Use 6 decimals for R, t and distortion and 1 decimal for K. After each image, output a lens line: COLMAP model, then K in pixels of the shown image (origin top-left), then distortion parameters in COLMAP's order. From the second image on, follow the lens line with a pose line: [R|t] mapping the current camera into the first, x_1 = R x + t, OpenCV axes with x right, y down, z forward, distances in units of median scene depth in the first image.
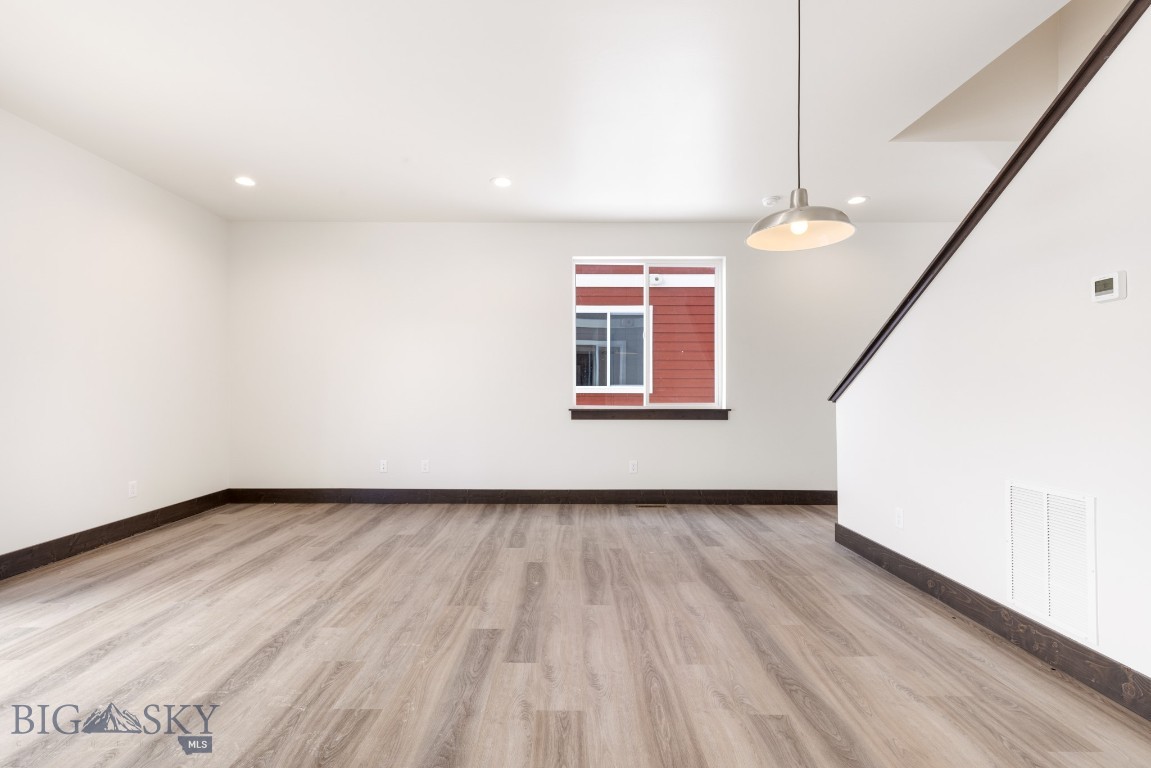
lens RADIAL K [[516.1, 0, 573.3], [0, 516.1, 387.2], [0, 0, 1]] dist [0.008354, -0.000299]
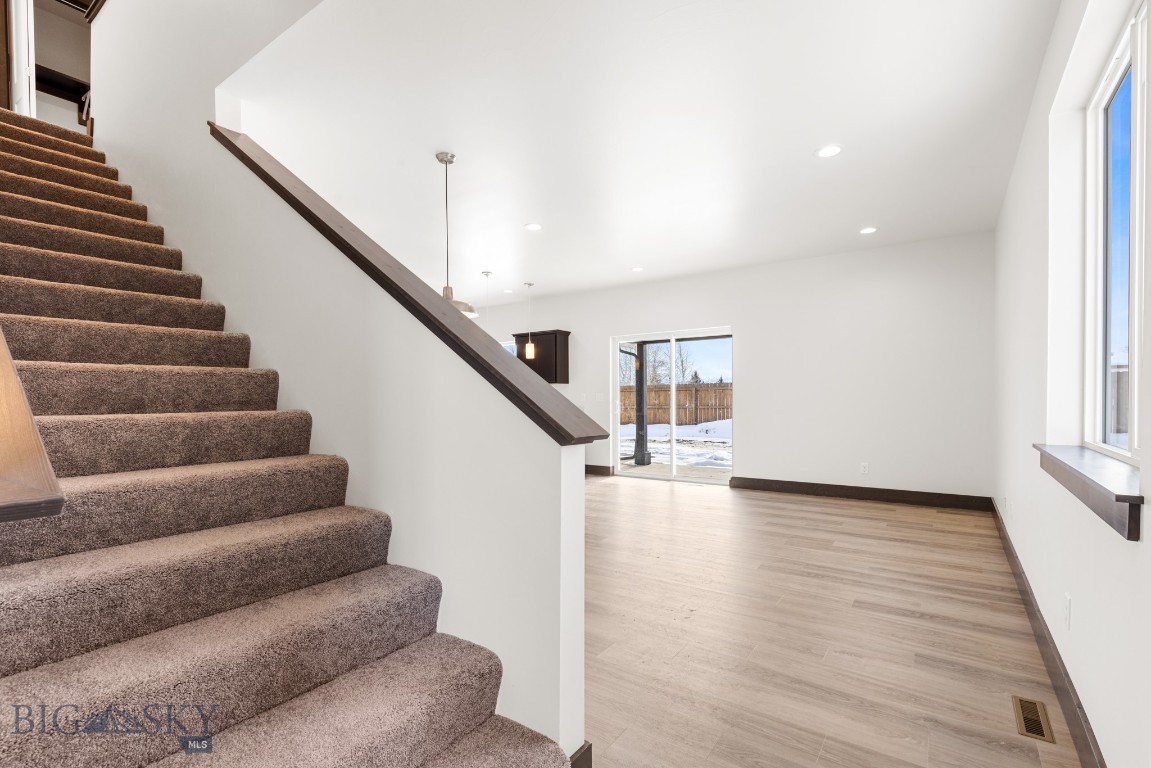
lens RADIAL K [[526.9, 0, 576.7], [0, 526.9, 405.4], [0, 0, 1]] dist [0.009261, 0.000153]
pose [[-0.584594, 0.014115, -0.811203, 1.086635], [0.010559, 0.999896, 0.009789, -0.004543], [0.811257, -0.002843, -0.584683, 1.599911]]
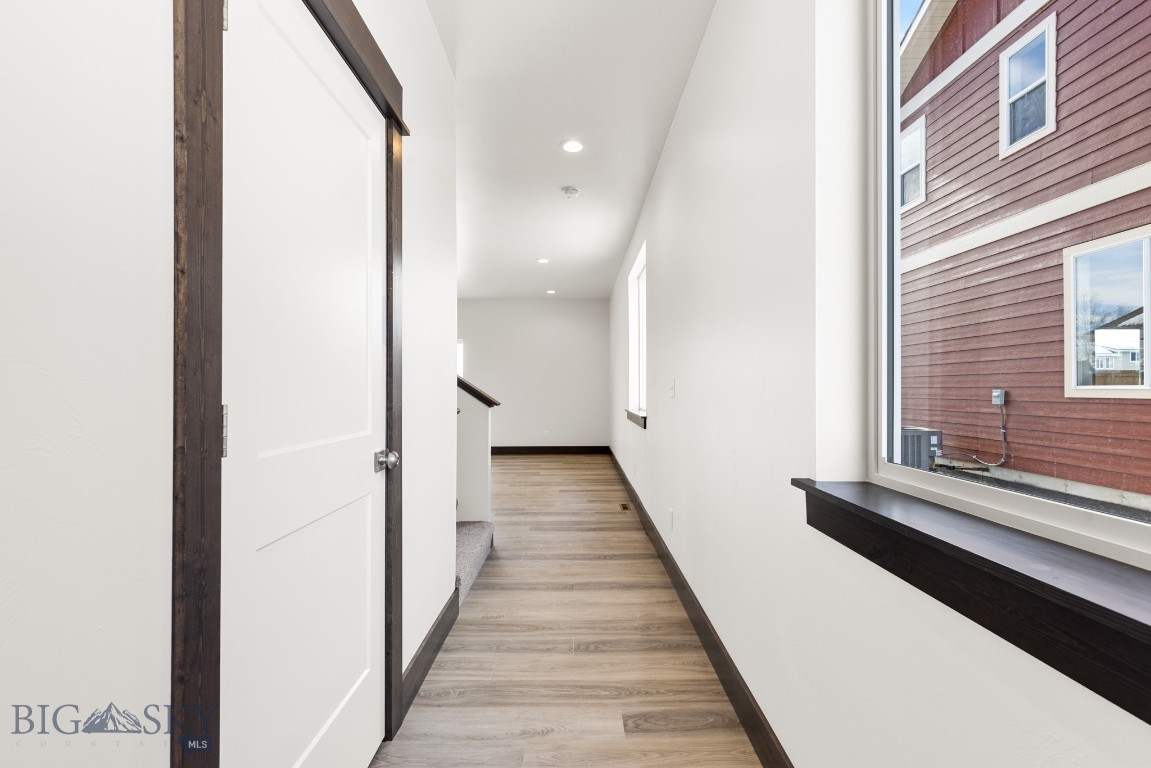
lens RADIAL K [[516.1, 0, 573.3], [0, 516.1, 387.2], [0, 0, 1]] dist [0.008354, -0.000299]
pose [[-0.016482, -0.005246, -0.999850, 1.965203], [0.008918, 0.999946, -0.005394, -0.005754], [0.999824, -0.009005, -0.016434, 1.529161]]
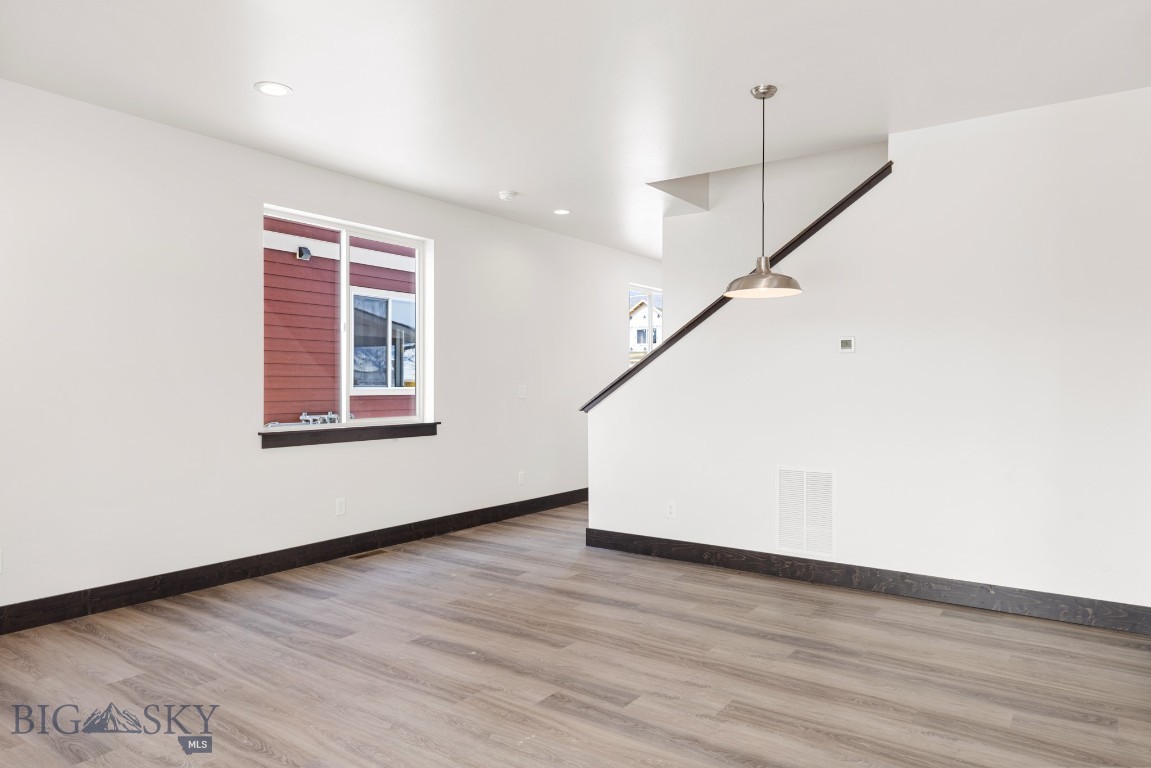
lens RADIAL K [[727.4, 0, 575.5], [0, 727.4, 384.0], [0, 0, 1]] dist [0.004793, 0.001714]
pose [[0.585659, -0.002299, 0.810554, -0.902658], [-0.004684, 0.999970, 0.006220, -0.048589], [-0.810544, -0.007440, 0.585630, 0.209990]]
